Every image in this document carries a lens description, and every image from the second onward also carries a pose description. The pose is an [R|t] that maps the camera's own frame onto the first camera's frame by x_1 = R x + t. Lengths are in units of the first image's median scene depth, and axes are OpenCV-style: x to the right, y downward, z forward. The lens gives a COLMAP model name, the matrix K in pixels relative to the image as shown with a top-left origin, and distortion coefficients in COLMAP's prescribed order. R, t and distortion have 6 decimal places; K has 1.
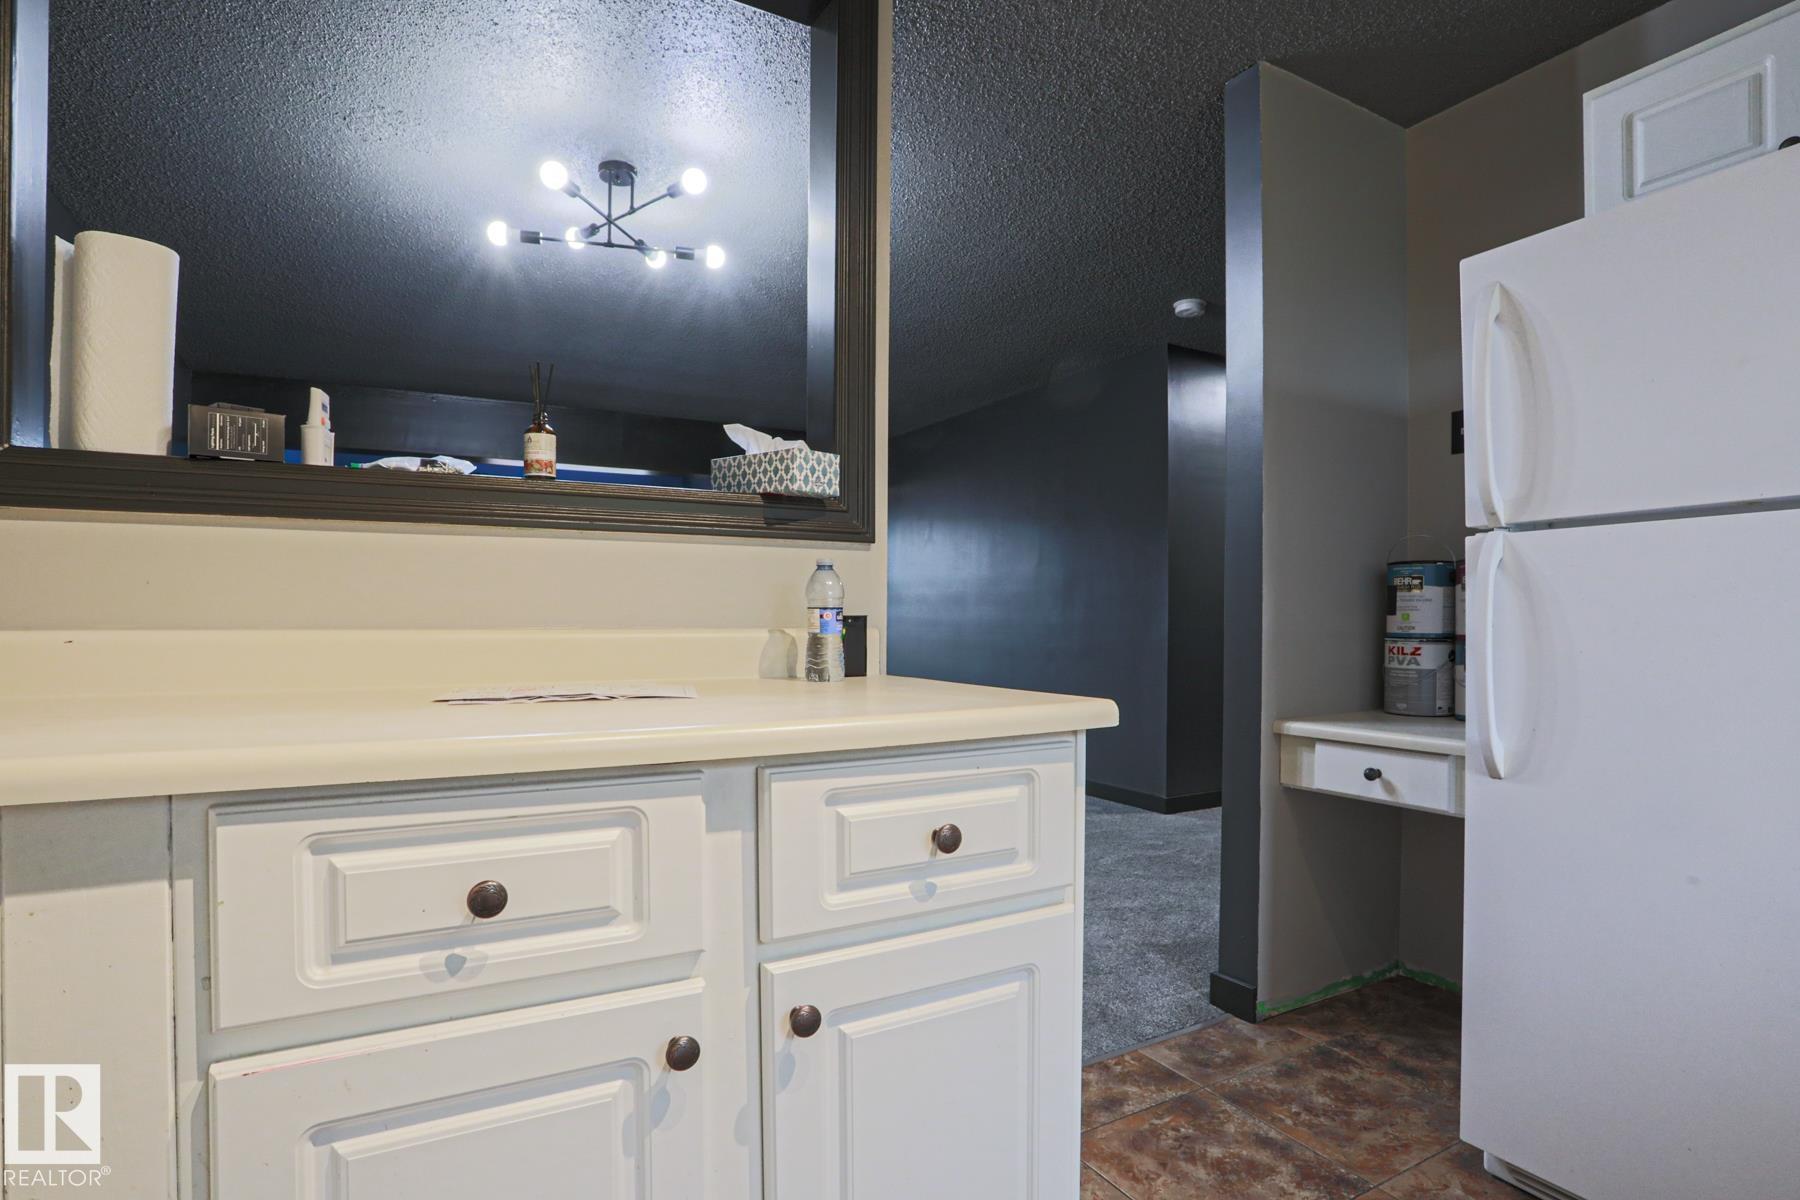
lens RADIAL K [[889.8, 0, 906.2], [0, 889.8, 609.5], [0, 0, 1]] dist [-0.067416, 0.017325]
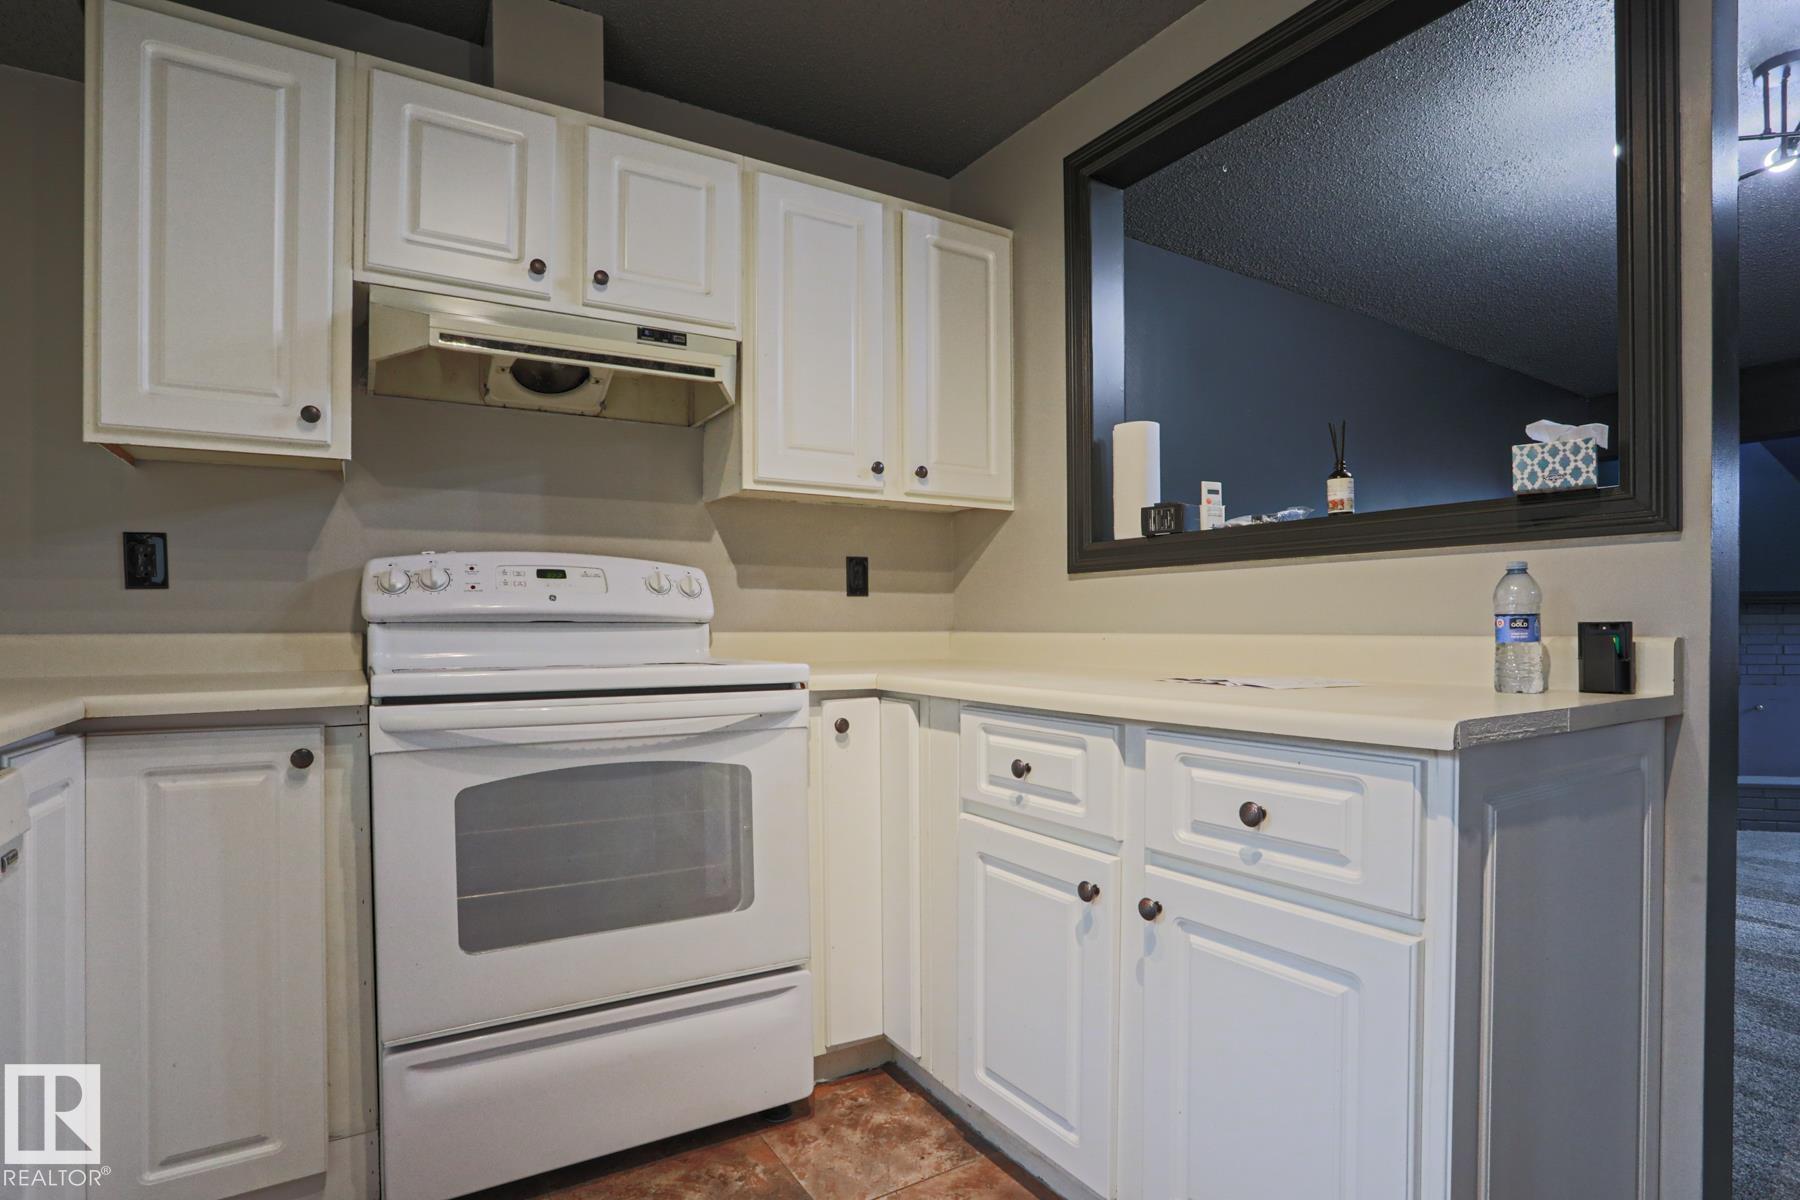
lens RADIAL K [[889.8, 0, 931.5], [0, 889.8, 633.8], [0, 0, 1]] dist [-0.067416, 0.017325]
pose [[0.096187, 0.005449, -0.995348, 1.075193], [0.010944, 0.999919, 0.006532, 0.006895], [0.995303, -0.011521, 0.096119, 0.433233]]
